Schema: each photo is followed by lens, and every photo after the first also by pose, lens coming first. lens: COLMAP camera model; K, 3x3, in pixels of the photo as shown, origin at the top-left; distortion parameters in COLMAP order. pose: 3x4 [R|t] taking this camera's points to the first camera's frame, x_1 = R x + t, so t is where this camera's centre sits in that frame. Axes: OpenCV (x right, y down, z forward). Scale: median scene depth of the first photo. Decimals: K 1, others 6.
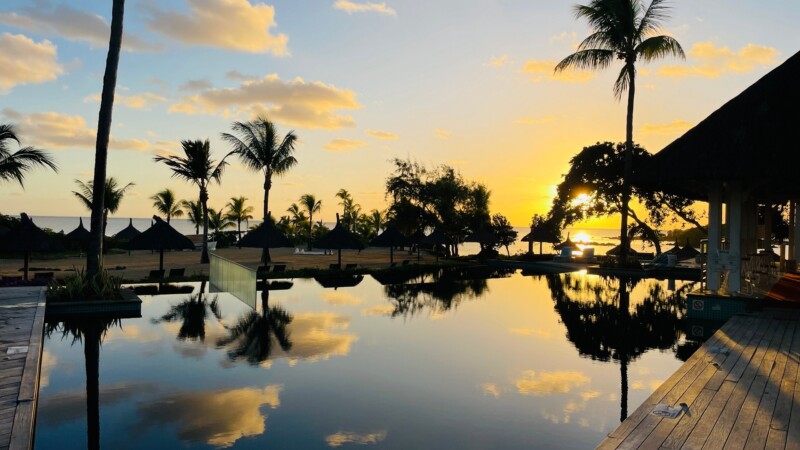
lens RADIAL K [[613.9, 0, 398.7], [0, 613.9, 226.9], [0, 0, 1]] dist [0.083246, -0.109751]
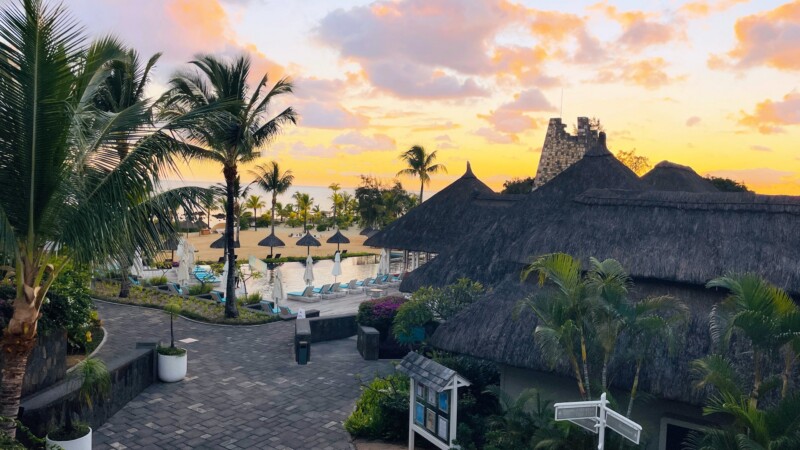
lens RADIAL K [[613.9, 0, 402.1], [0, 613.9, 224.3], [0, 0, 1]] dist [0.083246, -0.109751]
pose [[0.999722, 0.019871, -0.012696, 0.115076], [-0.019172, 0.998411, 0.052990, -0.072354], [0.013729, -0.052731, 0.998514, -0.489916]]
